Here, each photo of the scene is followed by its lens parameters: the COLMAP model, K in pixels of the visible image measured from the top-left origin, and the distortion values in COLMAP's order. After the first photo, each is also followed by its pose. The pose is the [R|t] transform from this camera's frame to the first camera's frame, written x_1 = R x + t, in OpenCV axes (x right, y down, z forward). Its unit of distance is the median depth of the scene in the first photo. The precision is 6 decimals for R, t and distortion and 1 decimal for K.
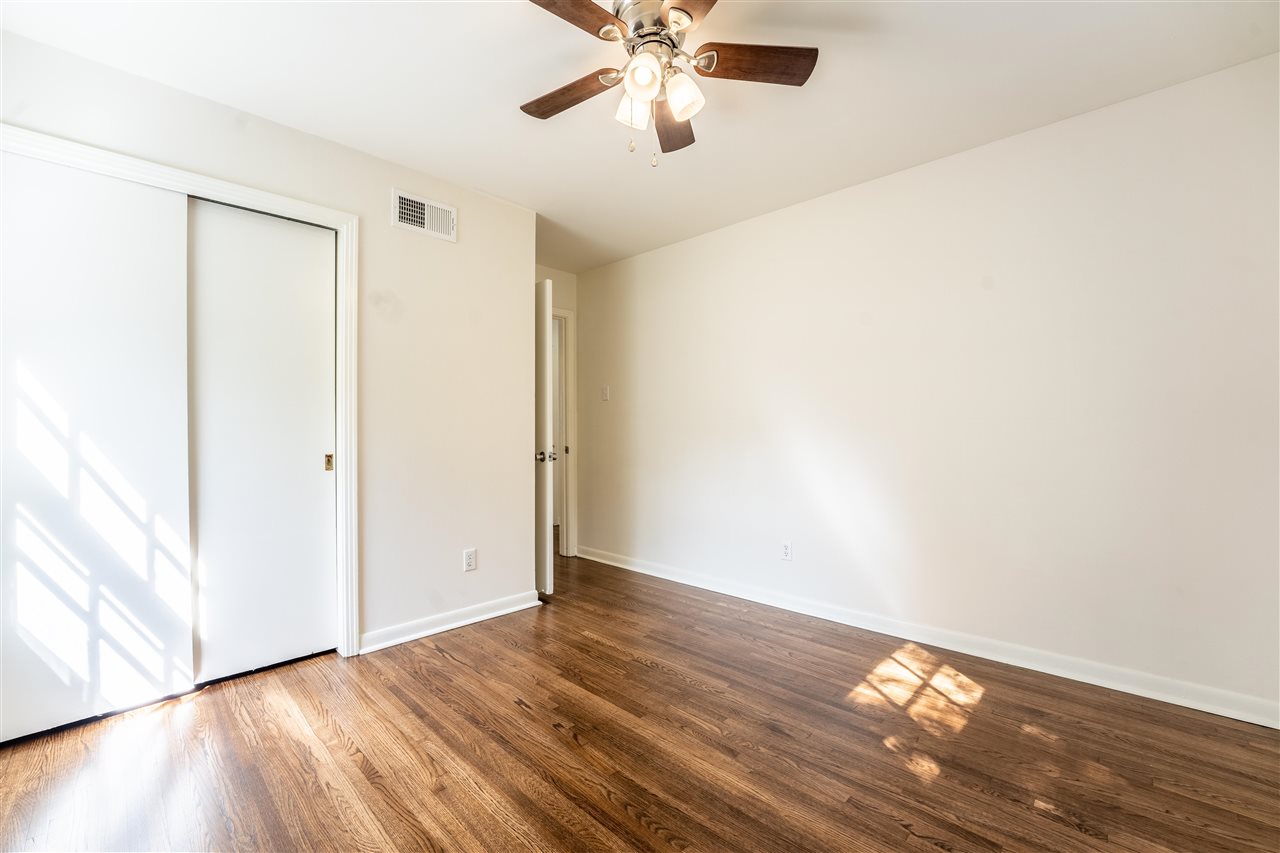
lens RADIAL K [[521.0, 0, 637.7], [0, 521.0, 429.7], [0, 0, 1]] dist [-0.024275, 0.000382]
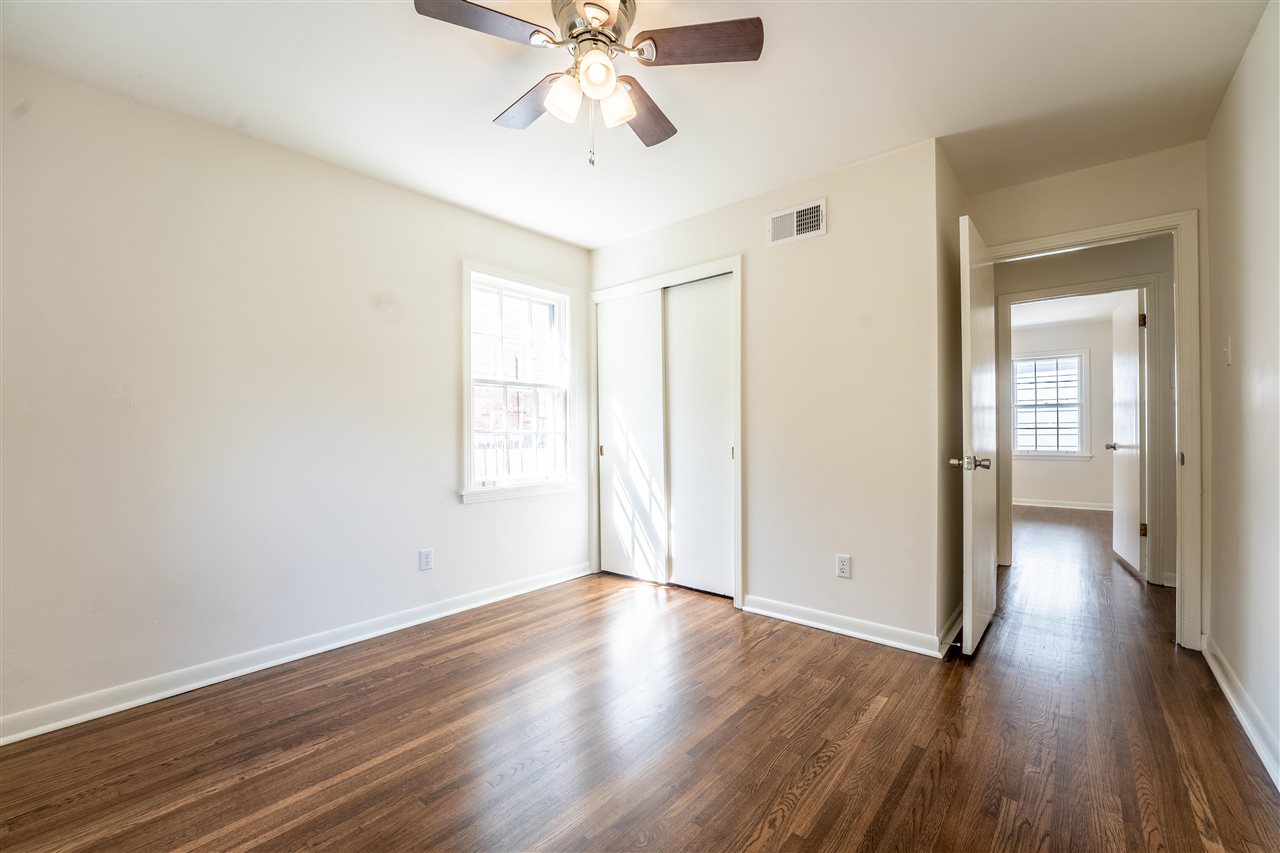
lens RADIAL K [[521.0, 0, 637.7], [0, 521.0, 429.7], [0, 0, 1]] dist [-0.024275, 0.000382]
pose [[0.056879, 0.001376, -0.998380, 0.803505], [0.011559, 0.999931, 0.002037, -0.000839], [0.998314, -0.011656, 0.056860, 0.796337]]
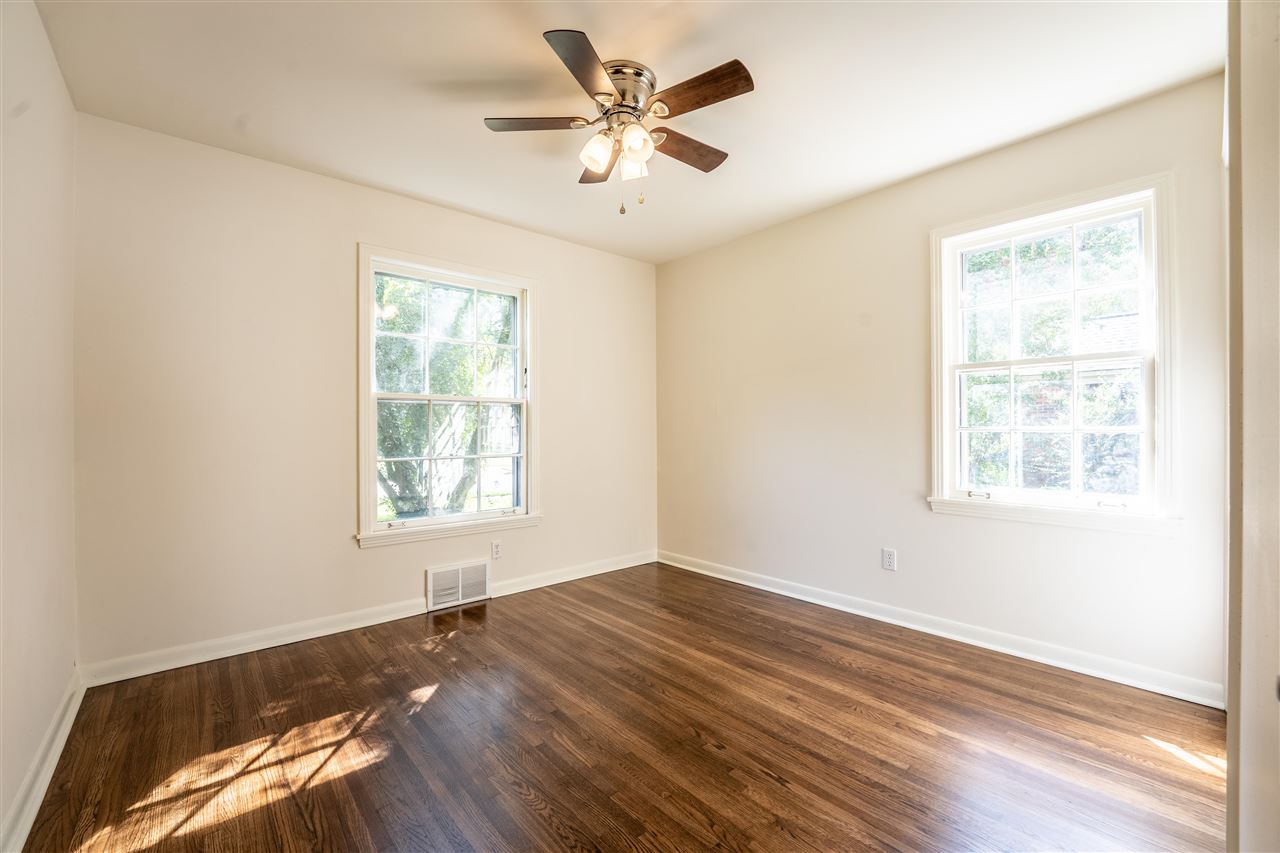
lens RADIAL K [[521.0, 0, 637.7], [0, 521.0, 429.7], [0, 0, 1]] dist [-0.024275, 0.000382]
pose [[-0.996145, 0.009344, 0.087221, -0.082230], [0.008894, 0.999945, -0.005540, 0.004089], [-0.087268, -0.004743, -0.996174, 1.721854]]
